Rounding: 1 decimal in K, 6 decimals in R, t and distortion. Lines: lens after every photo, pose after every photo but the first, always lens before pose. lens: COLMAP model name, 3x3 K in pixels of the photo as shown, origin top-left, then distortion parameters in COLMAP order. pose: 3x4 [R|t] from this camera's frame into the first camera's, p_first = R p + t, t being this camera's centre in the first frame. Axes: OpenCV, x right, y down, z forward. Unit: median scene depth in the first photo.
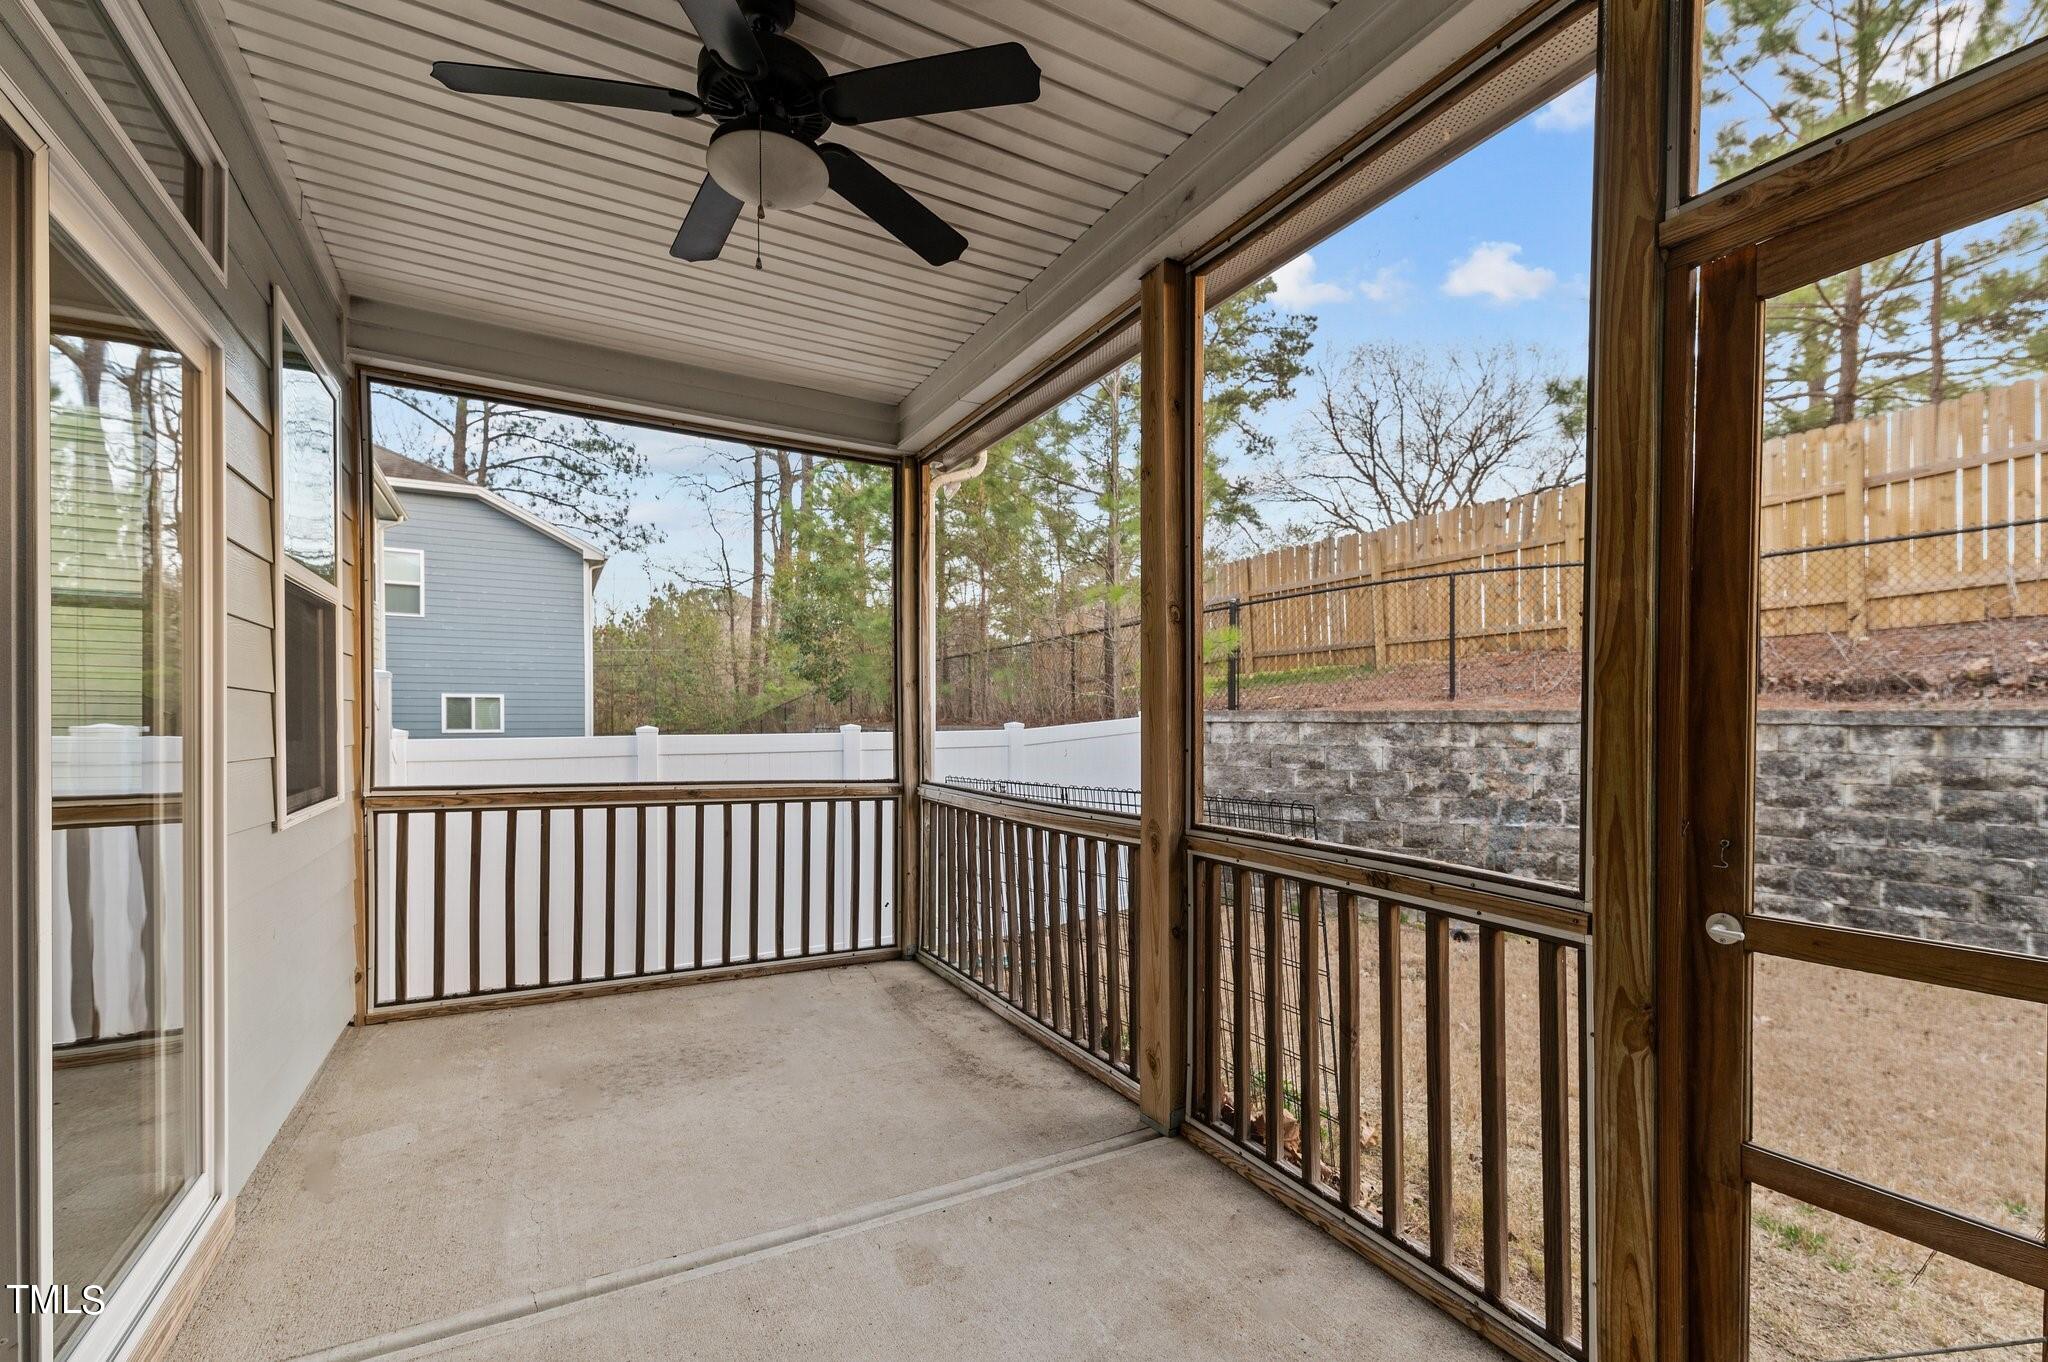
lens RADIAL K [[873.3, 0, 1033.4], [0, 873.3, 723.5], [0, 0, 1]] dist [0.002565, 0.000263]
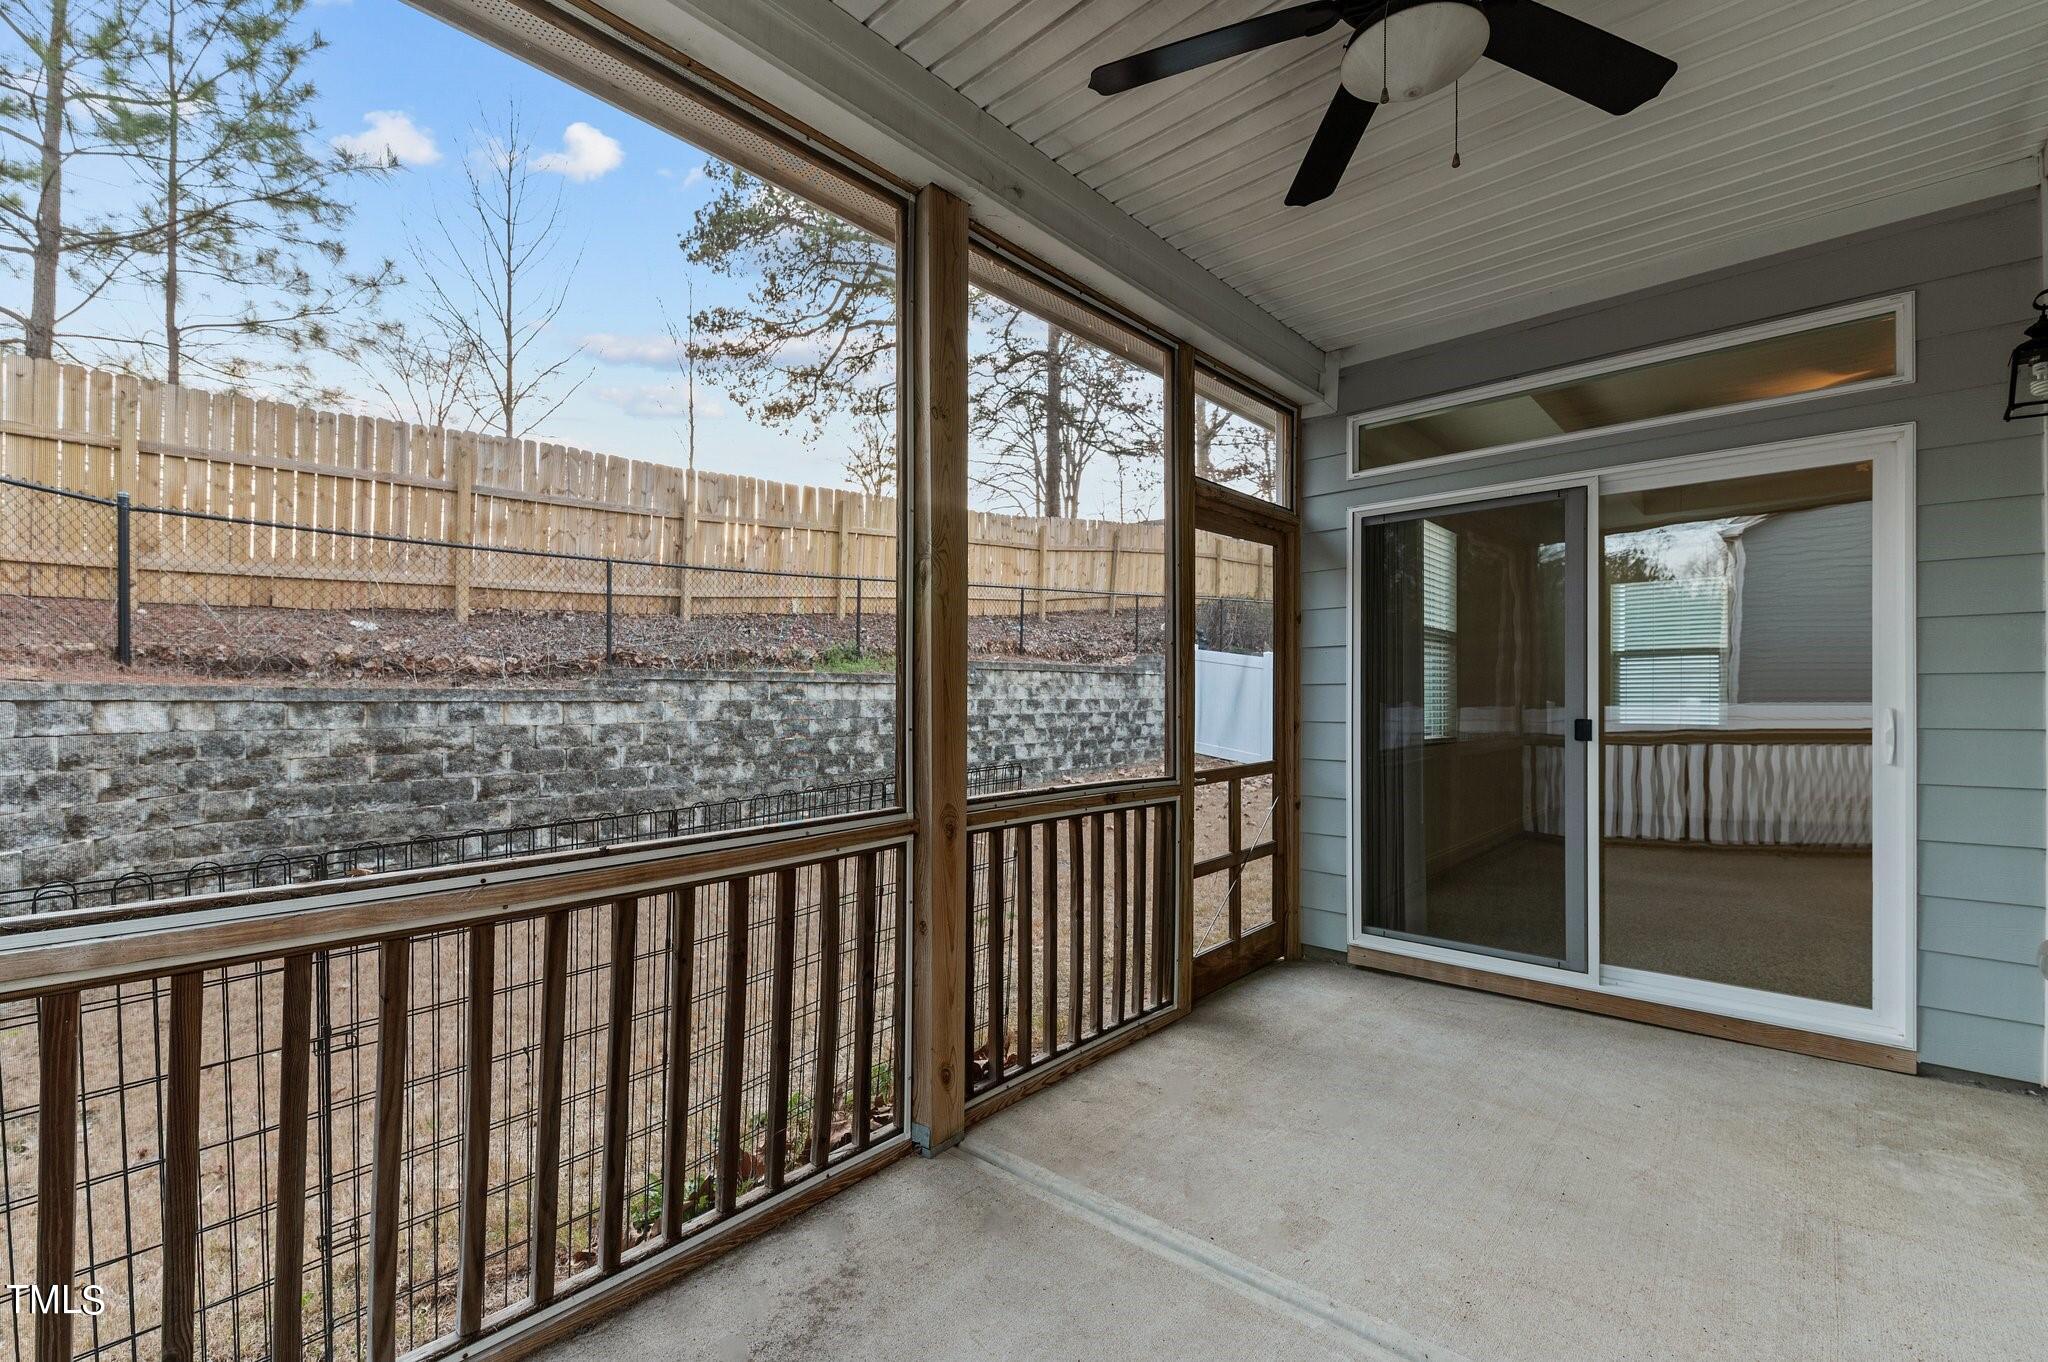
lens RADIAL K [[866.9, 0, 1023.1], [0, 866.9, 696.8], [0, 0, 1]] dist [0.000172, 0.000081]
pose [[-0.329454, 0.001447, 0.944170, -0.322682], [0.004645, 0.999989, 0.000088, 0.000046], [-0.944160, 0.004414, -0.329457, 0.540176]]
